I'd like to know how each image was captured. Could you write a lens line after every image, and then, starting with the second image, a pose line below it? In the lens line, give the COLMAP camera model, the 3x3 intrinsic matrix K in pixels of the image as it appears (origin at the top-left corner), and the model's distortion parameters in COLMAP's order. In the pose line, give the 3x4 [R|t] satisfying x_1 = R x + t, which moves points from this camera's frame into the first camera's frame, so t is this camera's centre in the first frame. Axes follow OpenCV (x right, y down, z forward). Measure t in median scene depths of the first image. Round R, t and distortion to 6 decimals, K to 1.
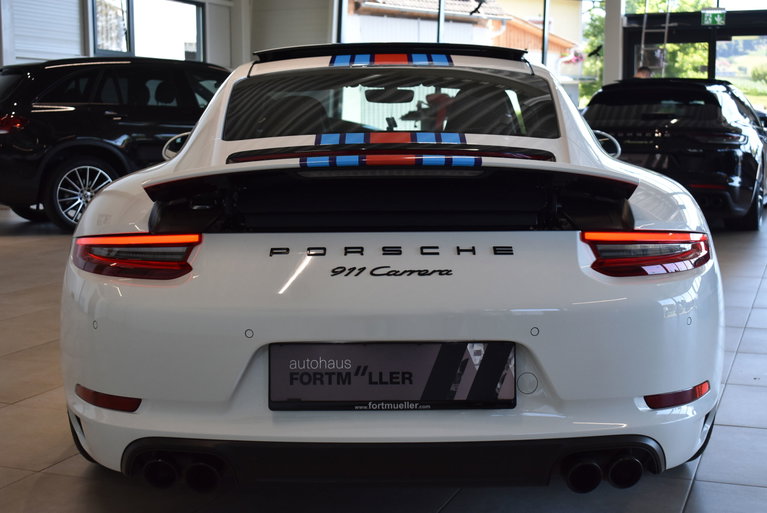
lens RADIAL K [[1081.7, 0, 383.9], [0, 1081.7, 256.4], [0, 0, 1]] dist [-0.020565, 0.000000]
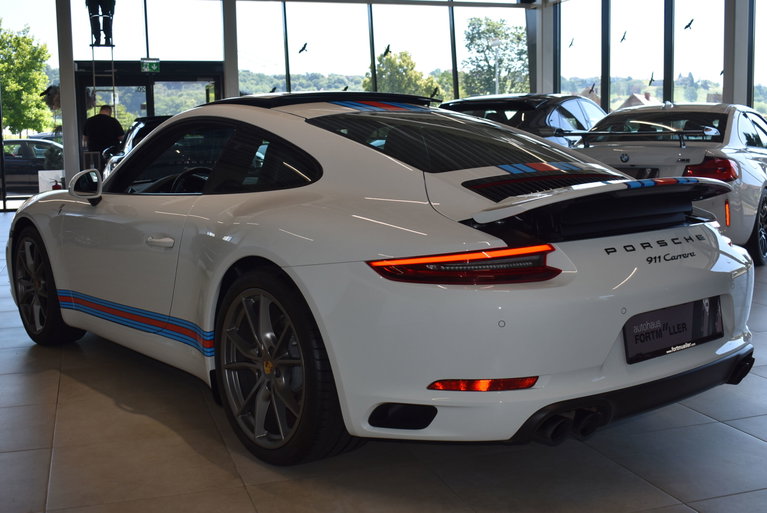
lens RADIAL K [[897.1, 0, 383.8], [0, 897.1, 257.4], [0, 0, 1]] dist [-0.040326, 0.000000]
pose [[0.784400, -0.092685, 0.613291, -0.994402], [0.094952, 0.995061, 0.028938, -0.054678], [-0.612945, 0.035534, 0.789326, 0.269861]]
